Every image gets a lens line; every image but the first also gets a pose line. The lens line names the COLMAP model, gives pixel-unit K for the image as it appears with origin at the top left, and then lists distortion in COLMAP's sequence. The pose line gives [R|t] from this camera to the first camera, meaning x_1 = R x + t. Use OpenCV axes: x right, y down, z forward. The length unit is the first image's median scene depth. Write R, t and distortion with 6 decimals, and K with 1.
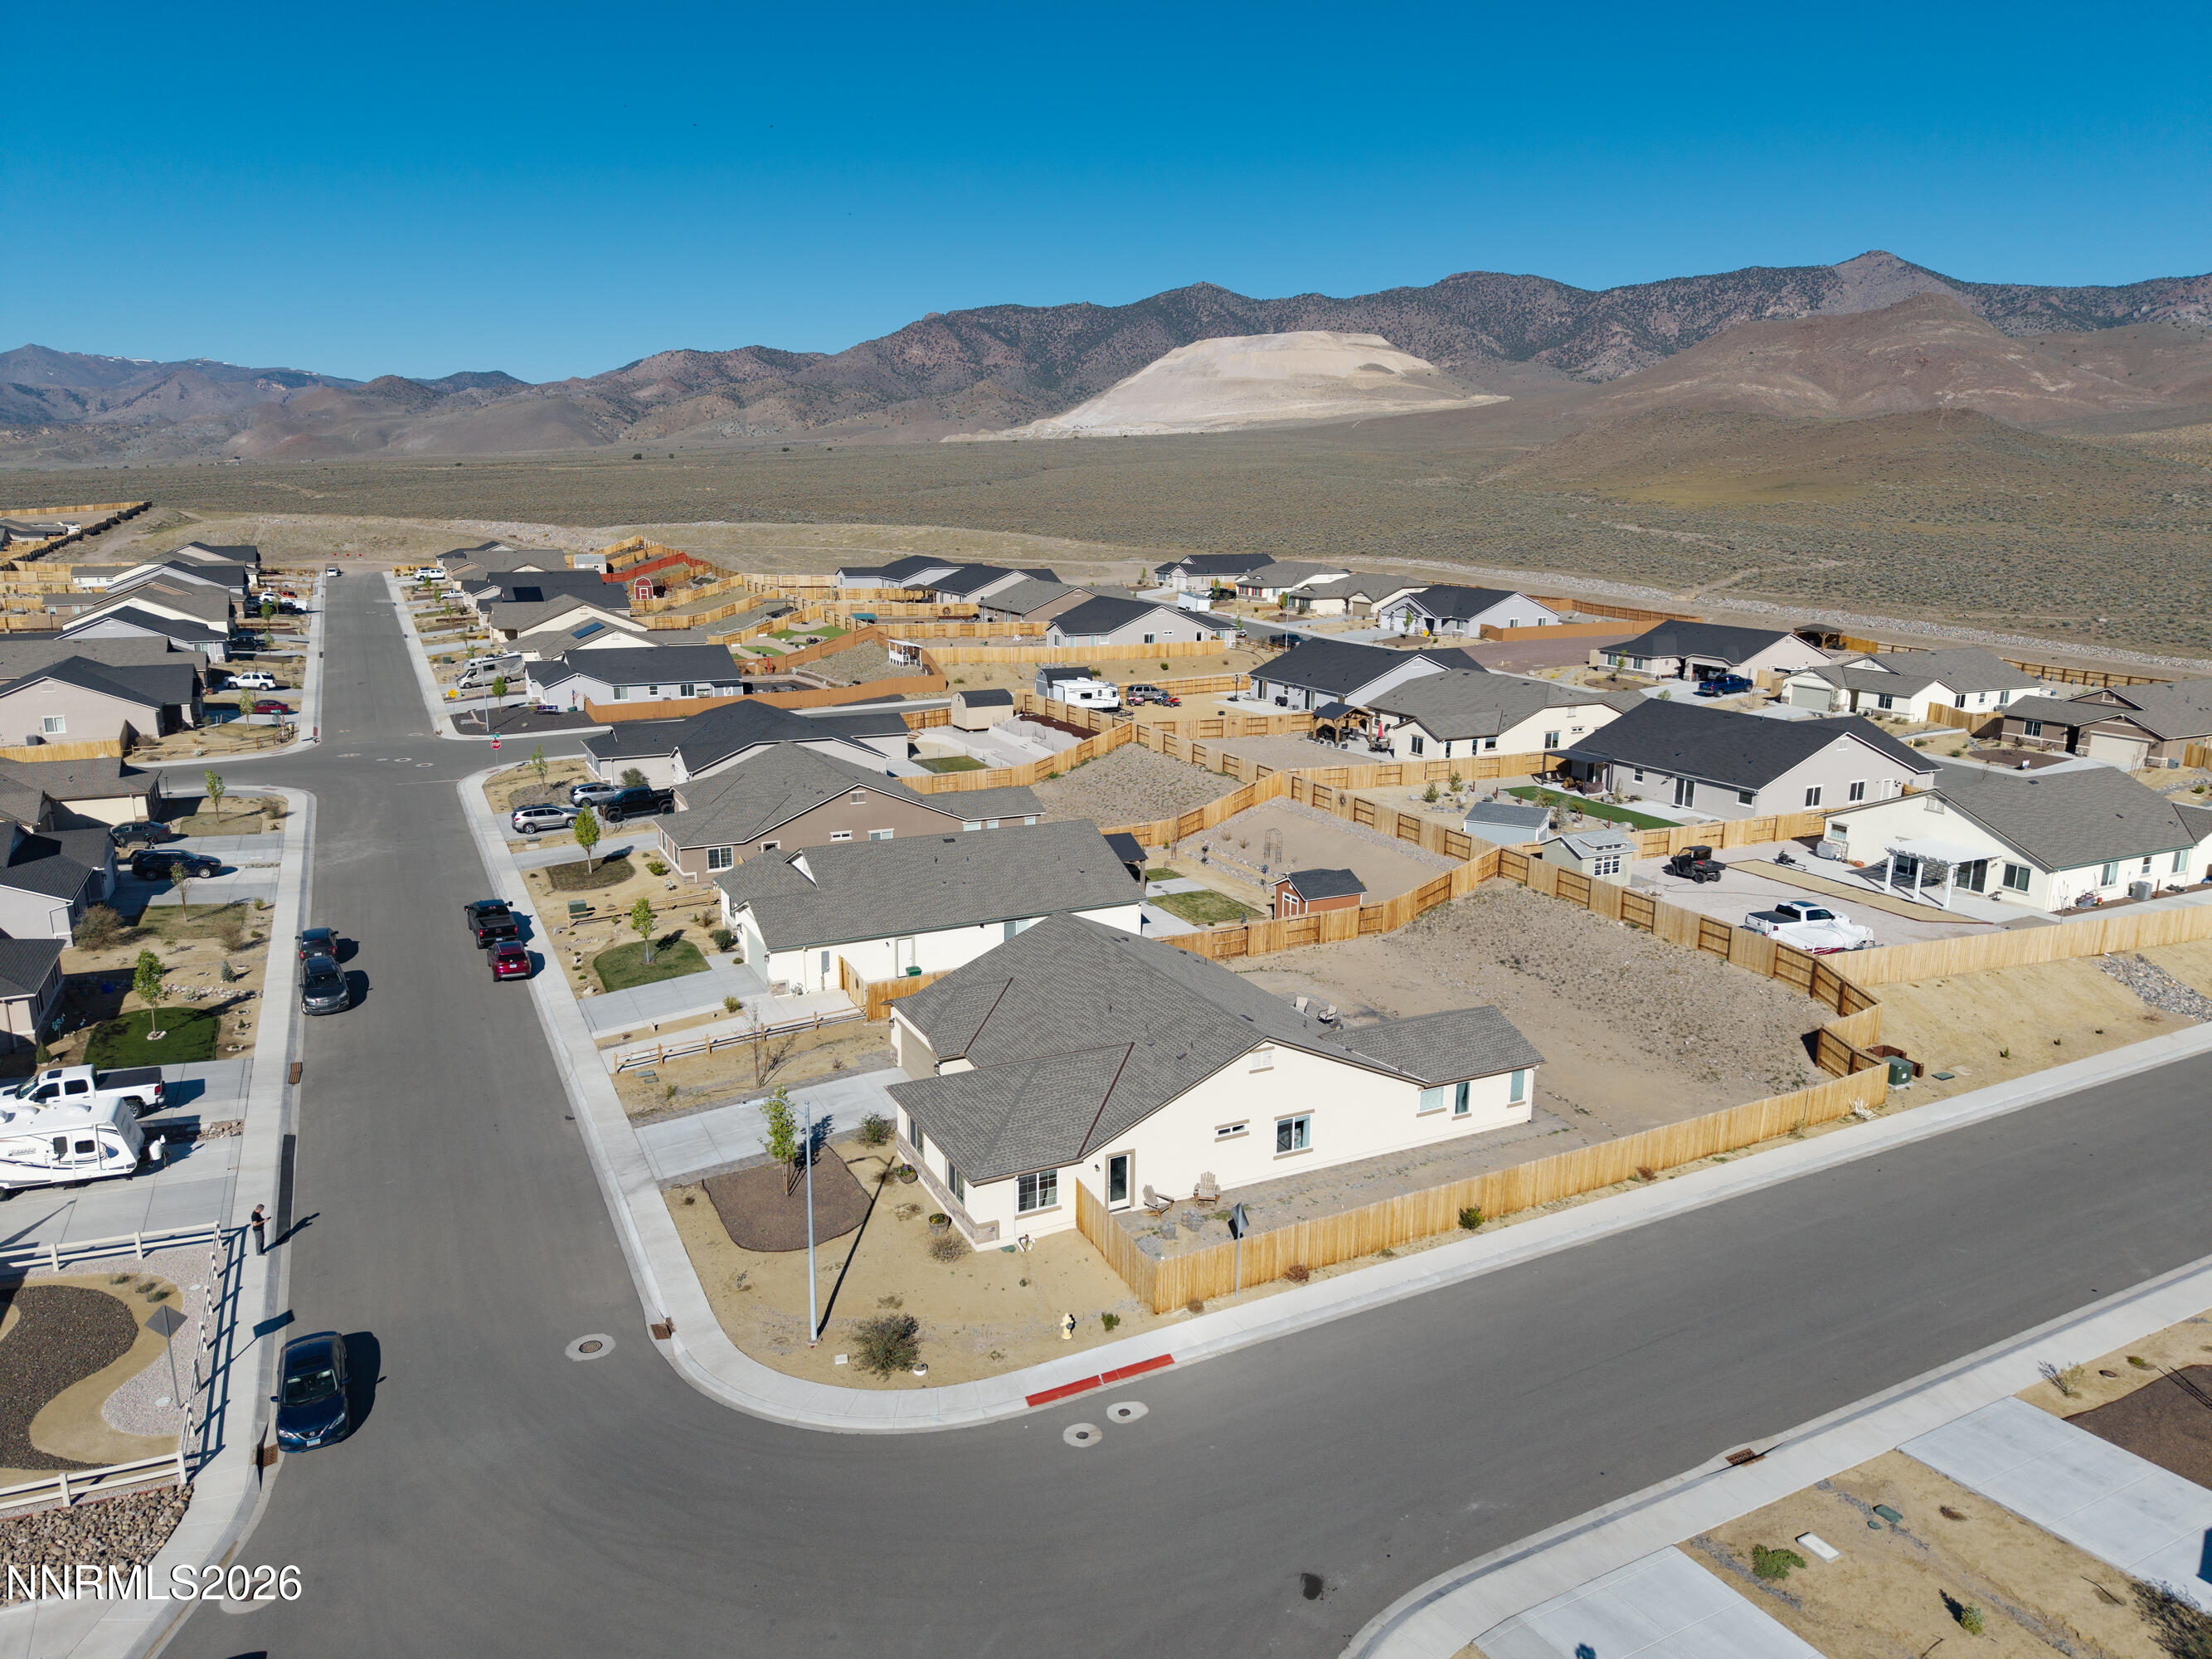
lens RADIAL K [[1479.7, 0, 1108.6], [0, 1479.7, 827.6], [0, 0, 1]] dist [0.029985, -0.030680]
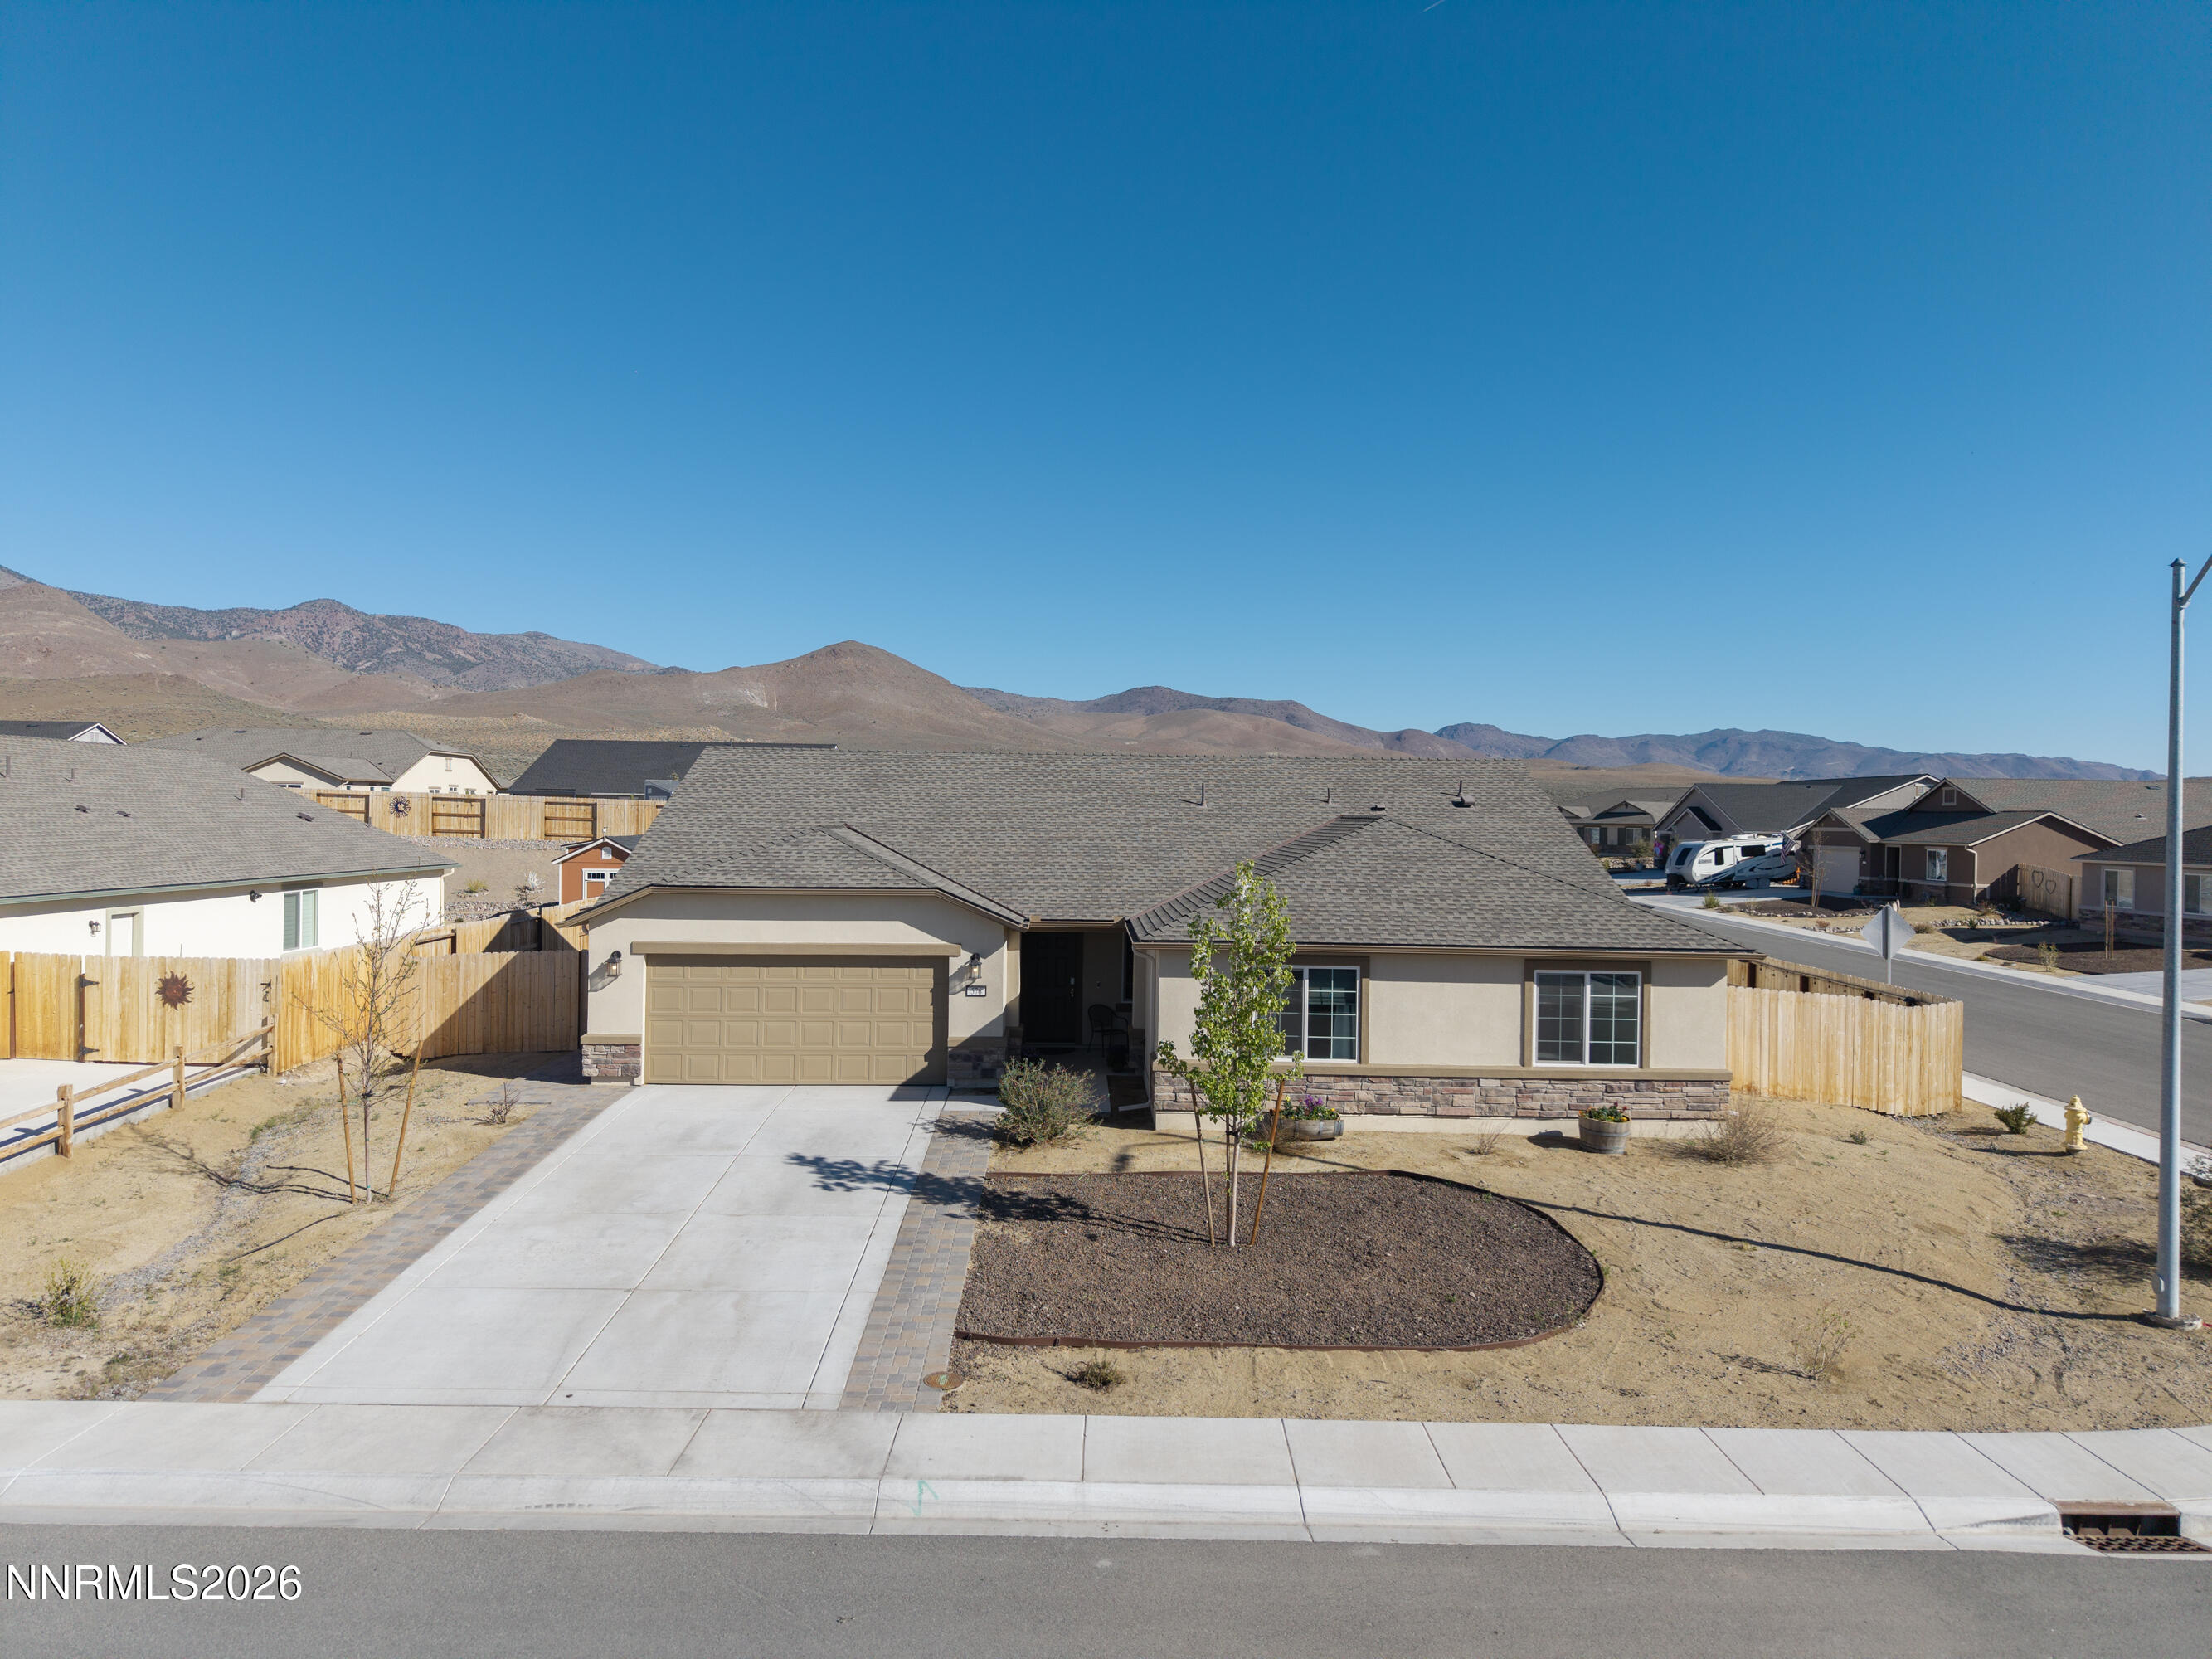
lens RADIAL K [[1479.7, 0, 1109.6], [0, 1479.7, 826.7], [0, 0, 1]] dist [0.029985, -0.030680]
pose [[0.432973, -0.007245, 0.901378, -0.252023], [0.191655, 0.977844, -0.084201, 0.091246], [-0.880796, 0.209210, 0.424769, 0.435792]]
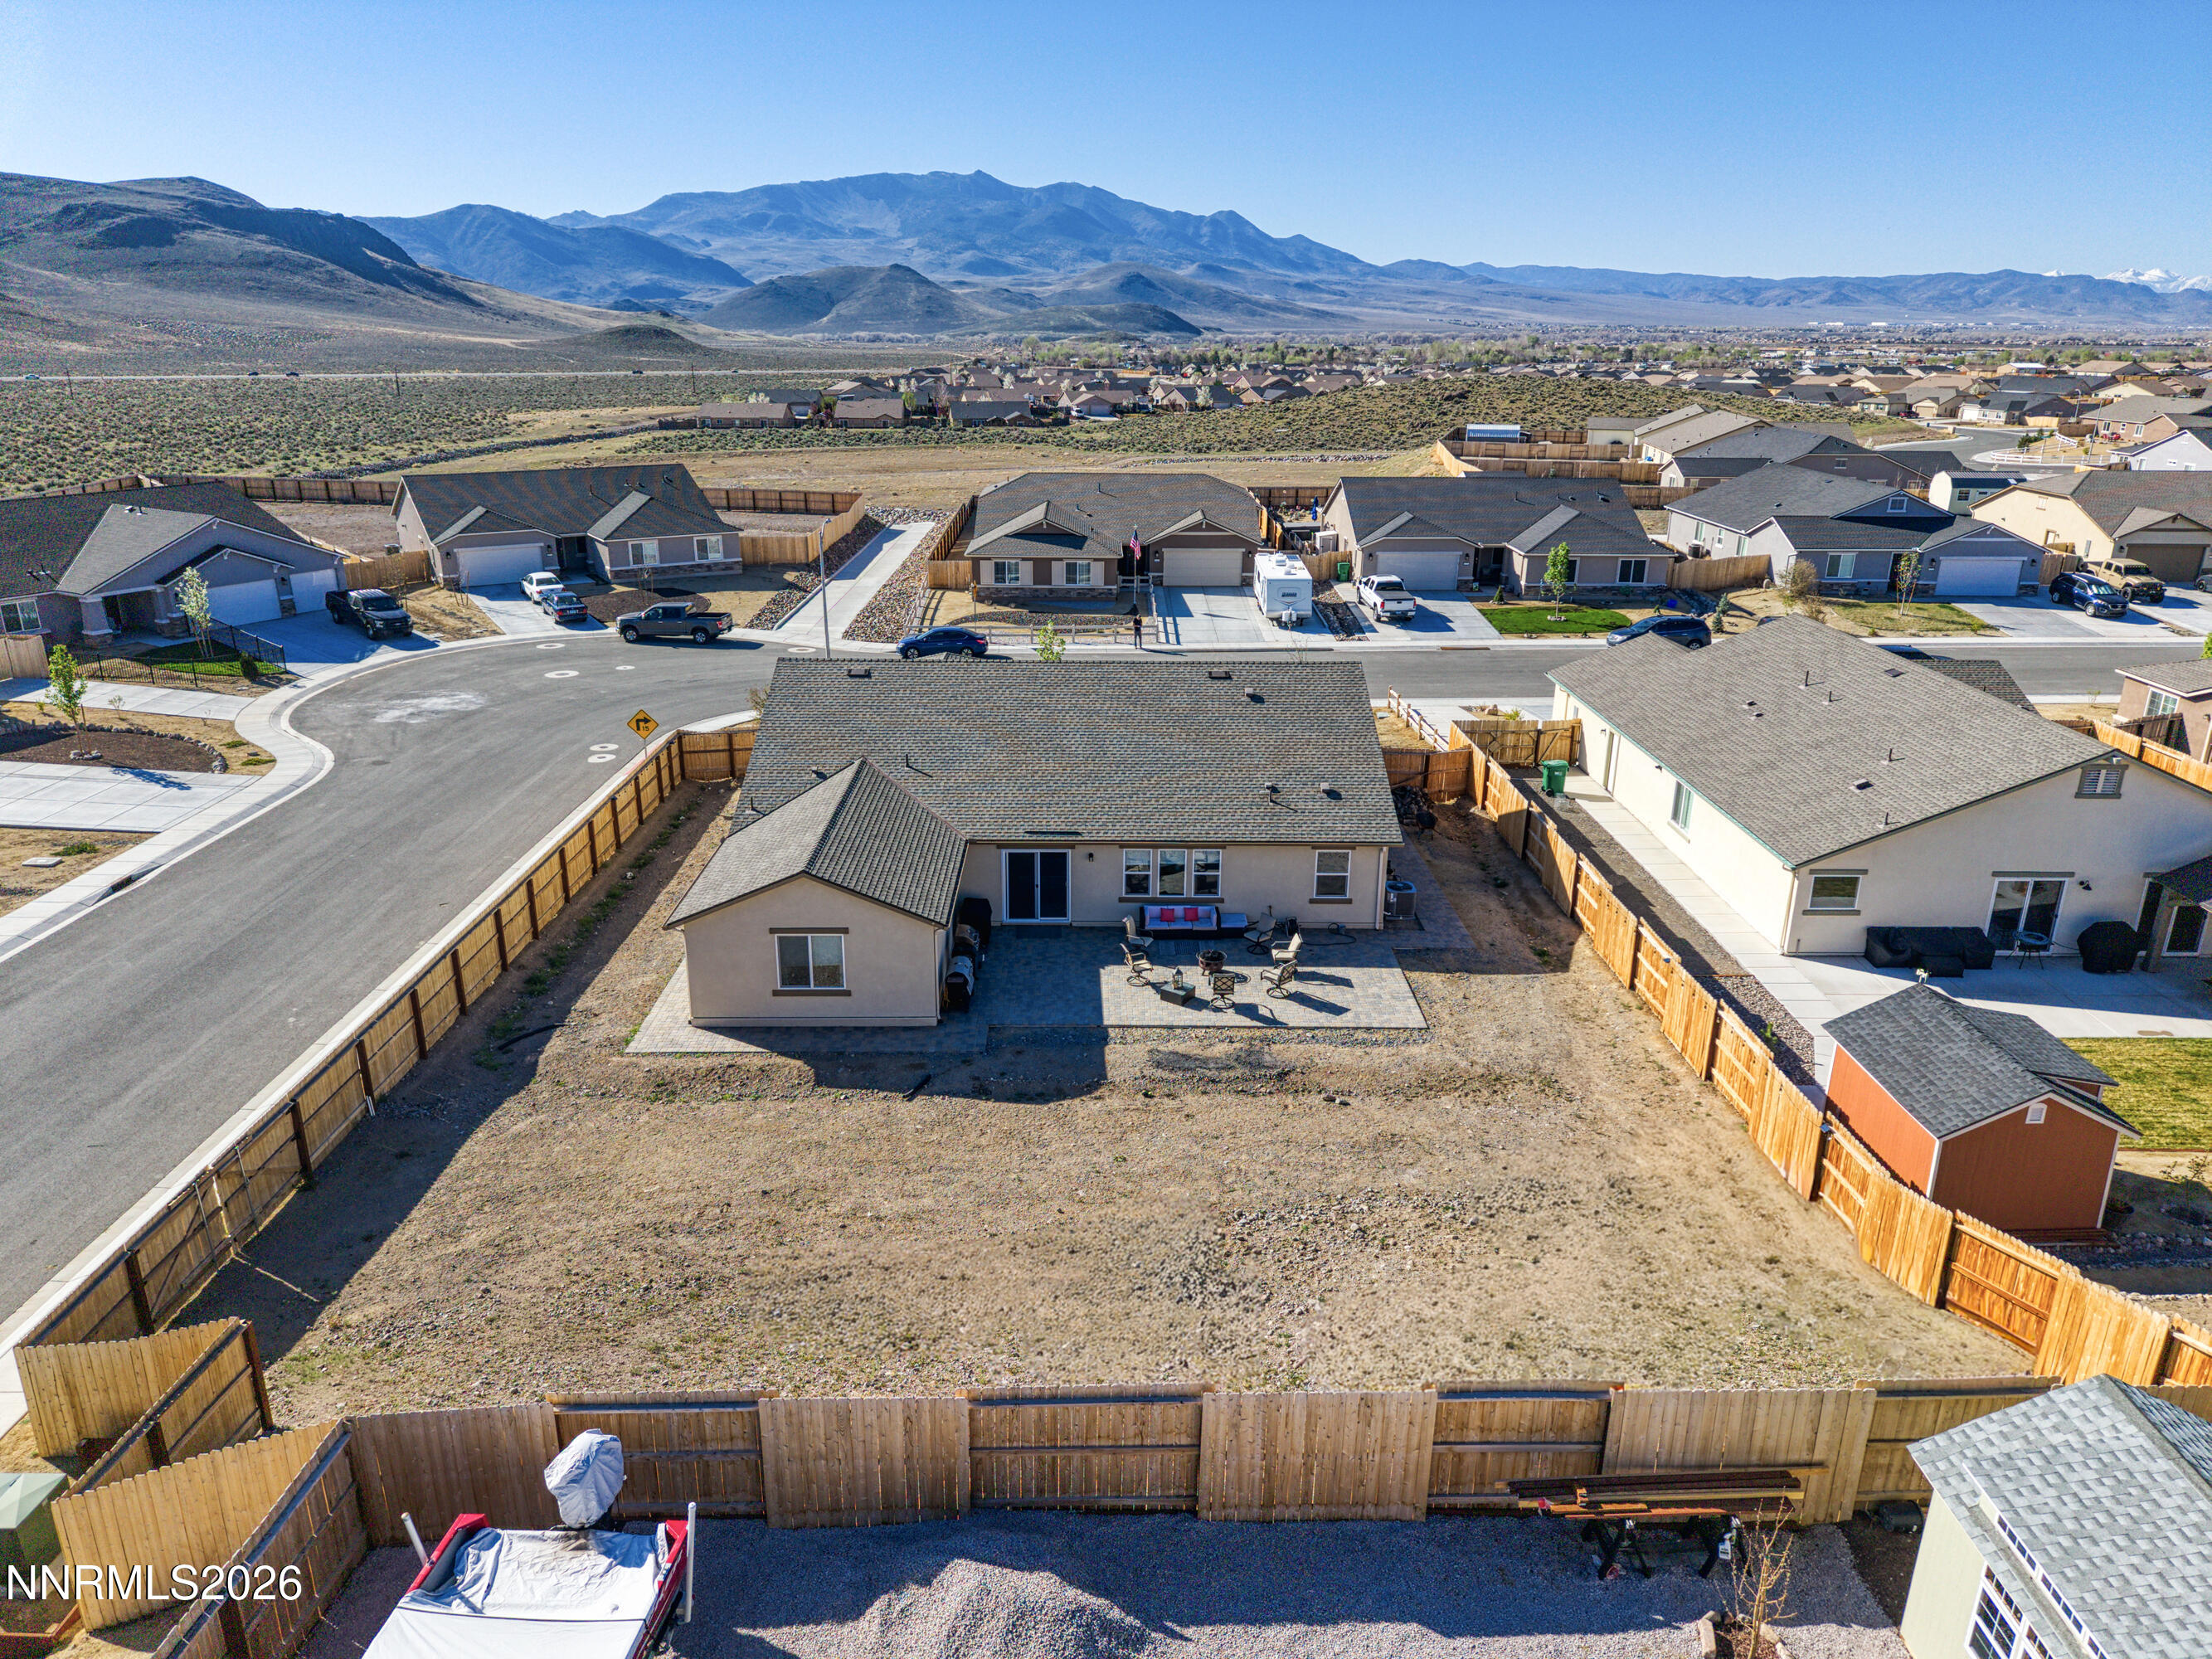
lens RADIAL K [[1479.7, 0, 1107.4], [0, 1479.7, 820.7], [0, 0, 1]] dist [0.029985, -0.030680]
pose [[-0.443149, 0.278284, -0.852160, 0.375063], [-0.213121, 0.890637, 0.401678, -0.075597], [0.870746, 0.359617, -0.335377, 0.721039]]
